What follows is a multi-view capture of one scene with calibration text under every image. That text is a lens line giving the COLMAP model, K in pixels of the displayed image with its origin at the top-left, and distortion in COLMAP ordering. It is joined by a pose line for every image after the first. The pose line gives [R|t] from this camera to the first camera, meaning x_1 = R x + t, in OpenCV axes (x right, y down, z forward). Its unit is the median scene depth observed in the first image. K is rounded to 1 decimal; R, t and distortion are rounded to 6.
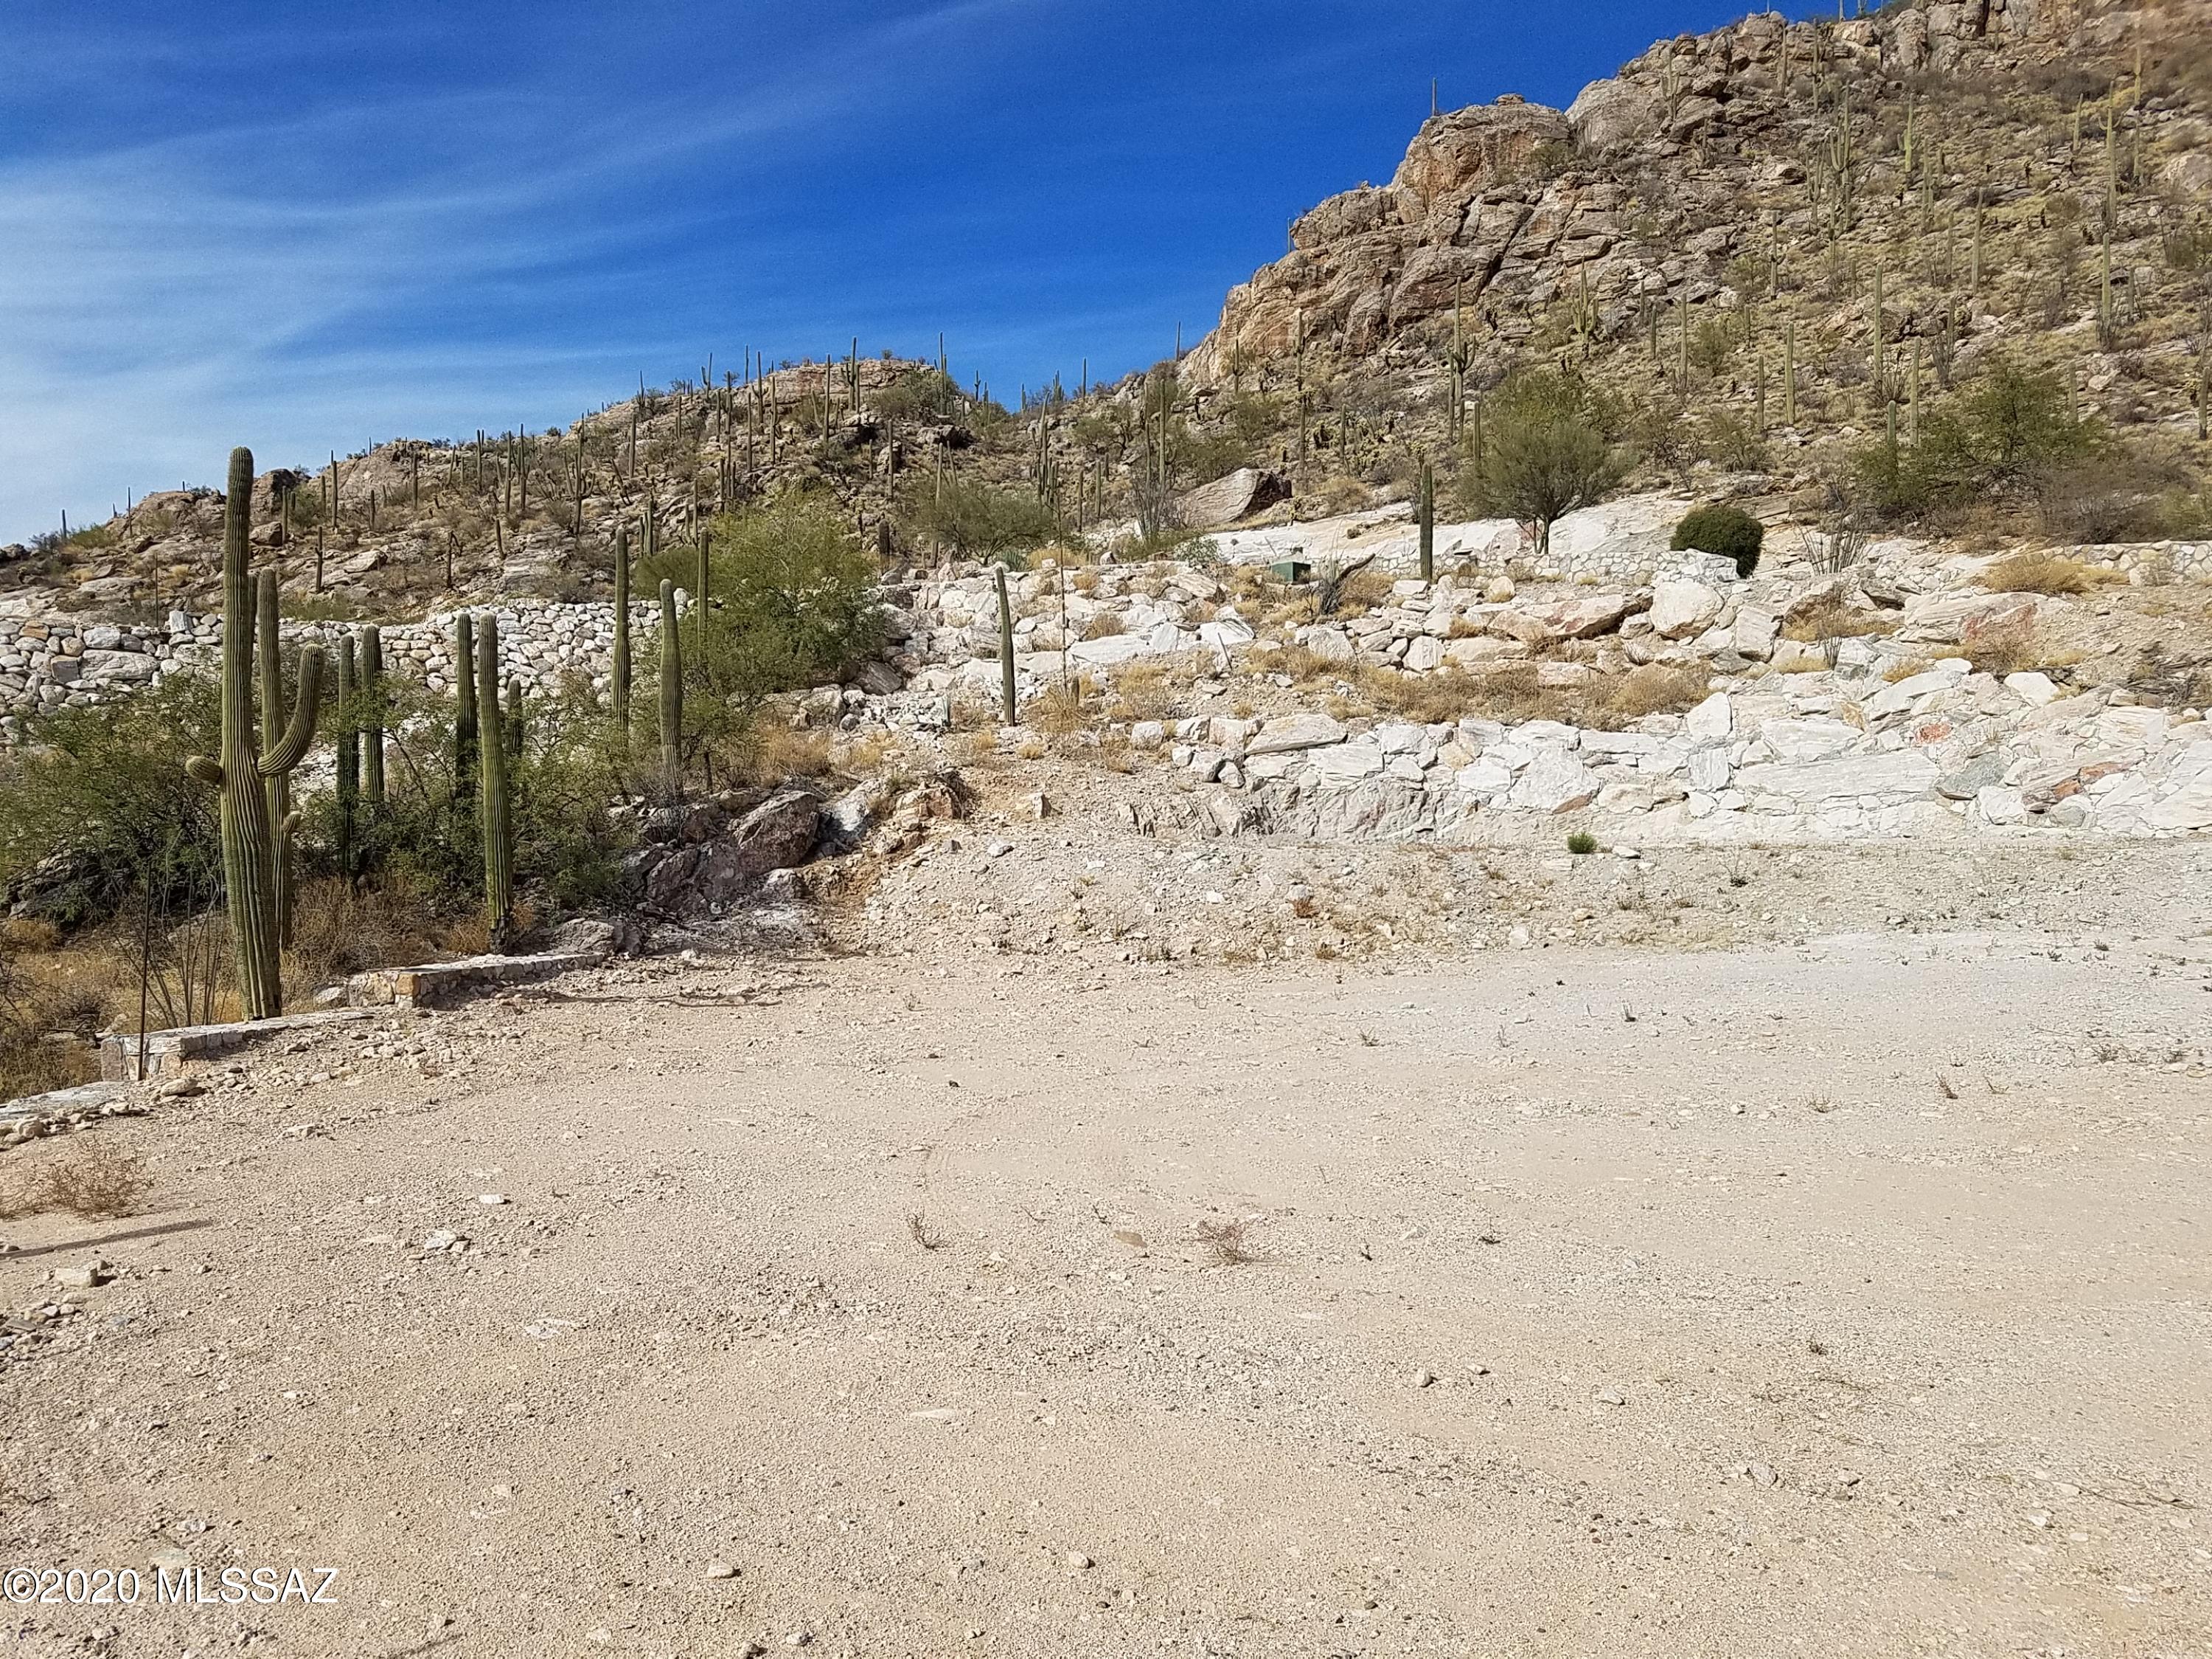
lens RADIAL K [[1786.5, 0, 1074.5], [0, 1786.5, 849.8], [0, 0, 1]] dist [-0.007230, 0.028053]
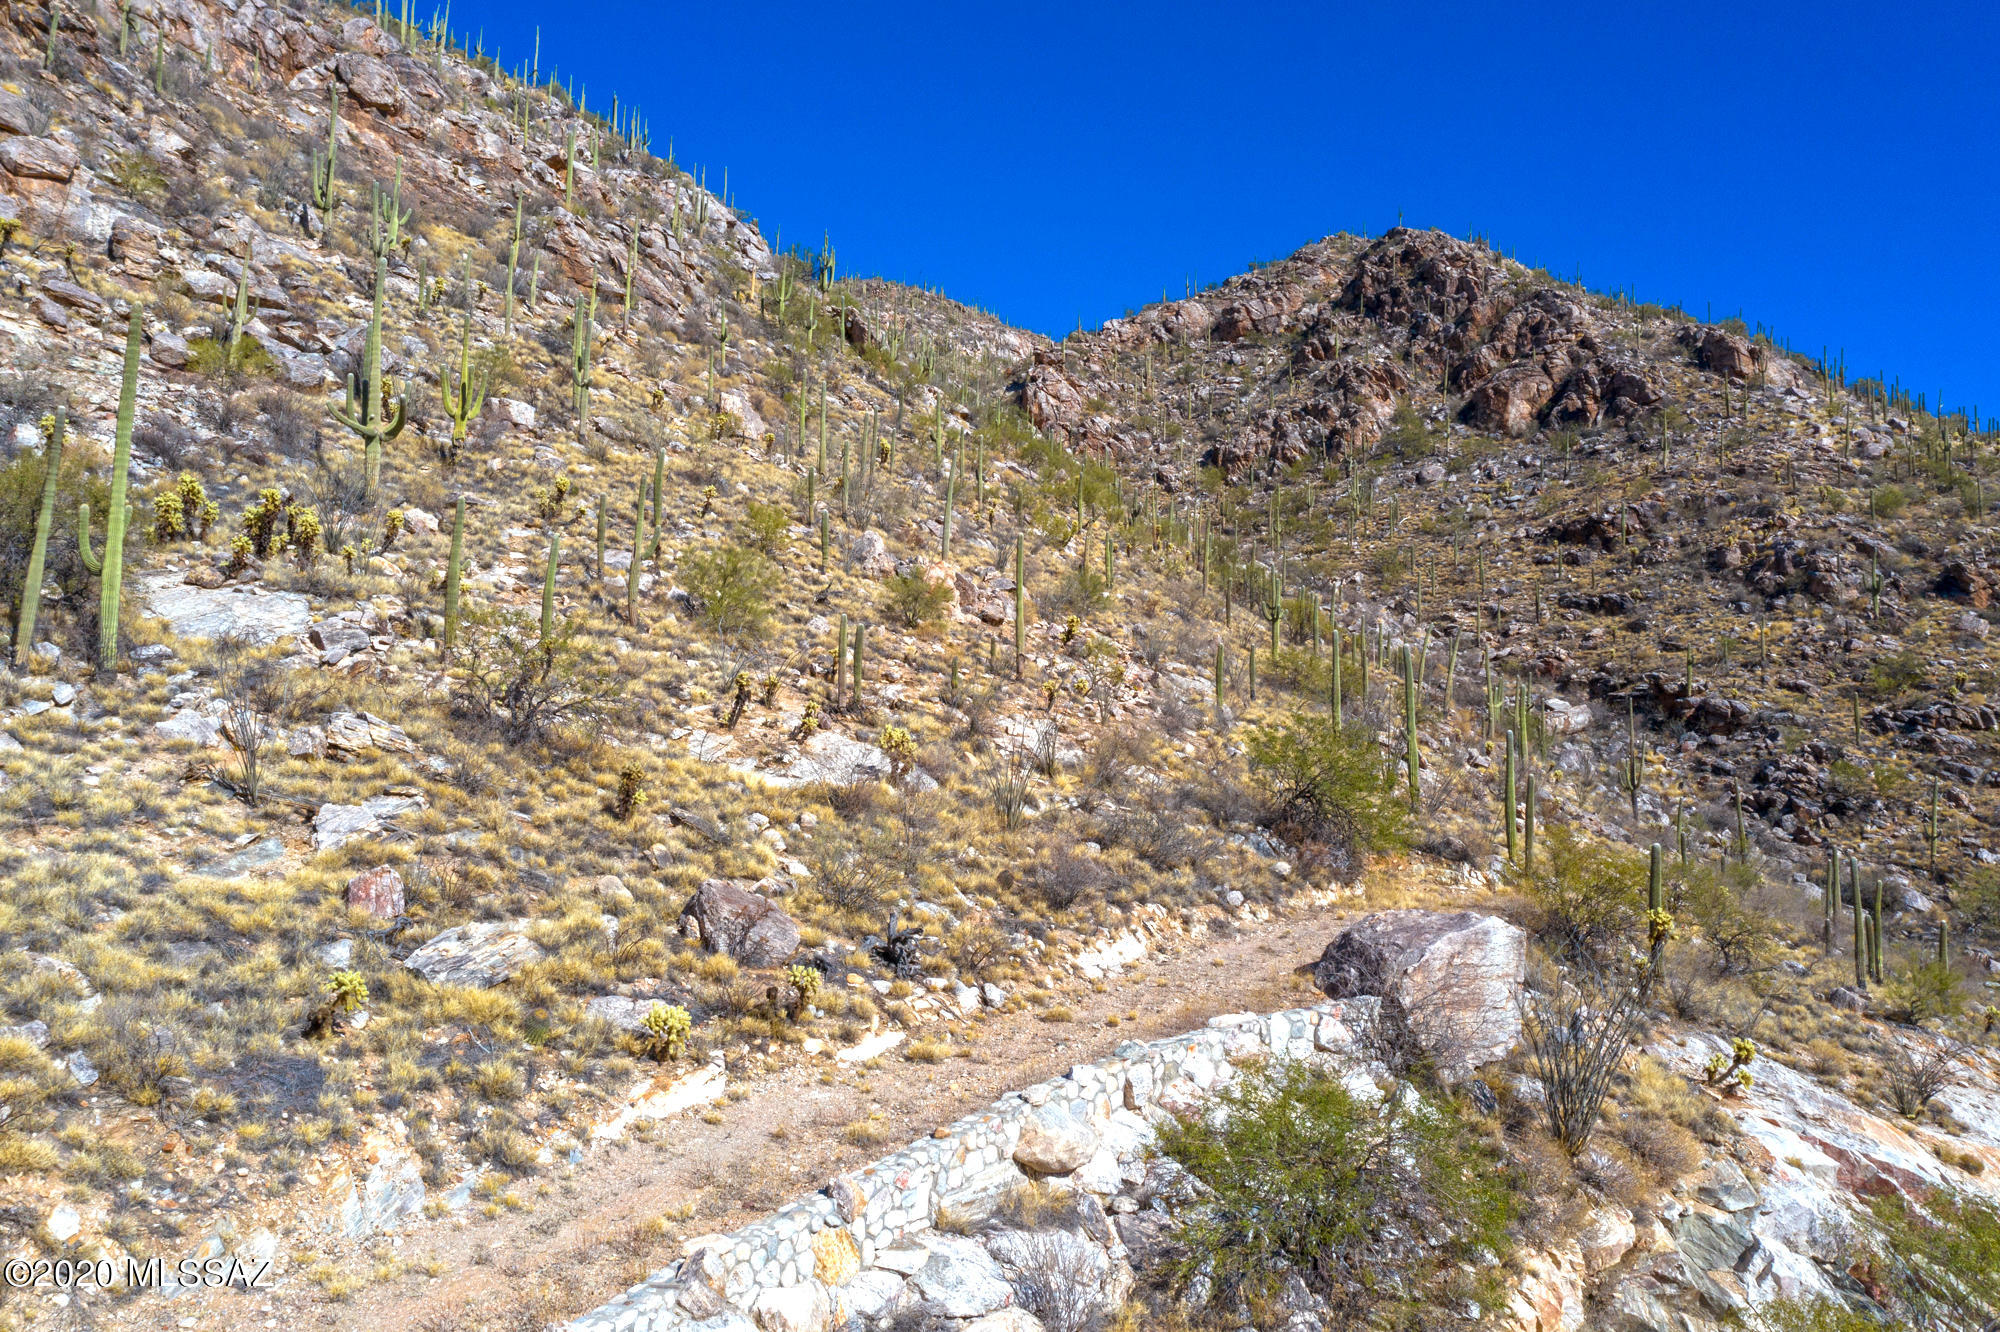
lens RADIAL K [[1622.3, 0, 1009.9], [0, 1622.3, 662.4], [0, 0, 1]] dist [0.001095, -0.003152]
pose [[0.109346, 0.107214, 0.988205, -0.171118], [-0.041070, 0.993804, -0.103277, -0.128160], [-0.993155, -0.029292, 0.113072, 0.600496]]
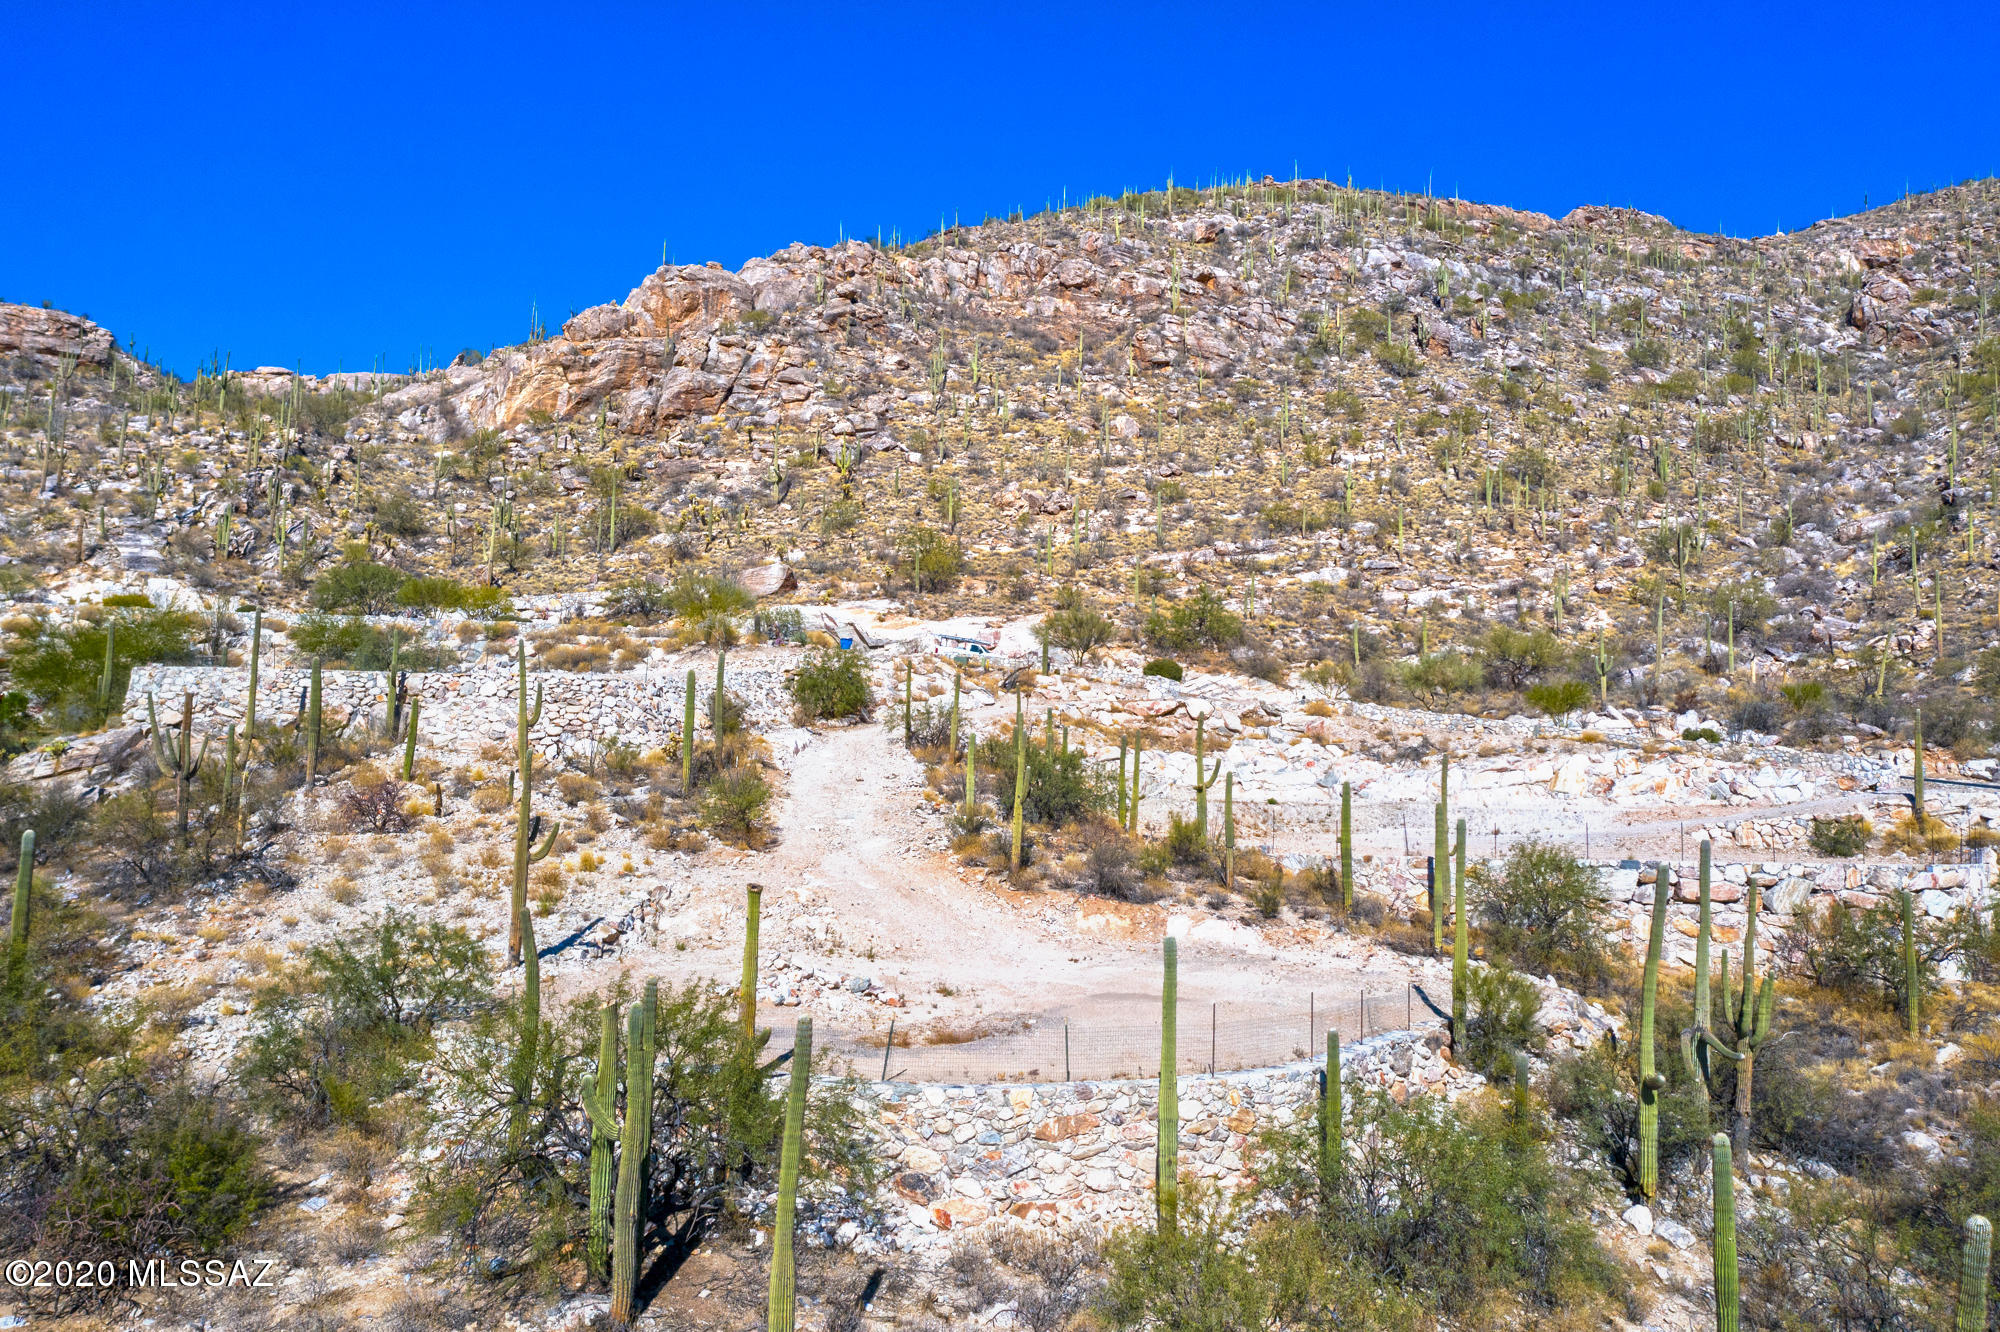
lens RADIAL K [[1638.3, 0, 996.7], [0, 1638.3, 647.8], [0, 0, 1]] dist [-0.008028, 0.003892]
pose [[0.809950, 0.068695, 0.582461, -0.364387], [-0.023718, 0.996141, -0.084502, -0.003235], [-0.586019, 0.054627, 0.808454, -0.219619]]
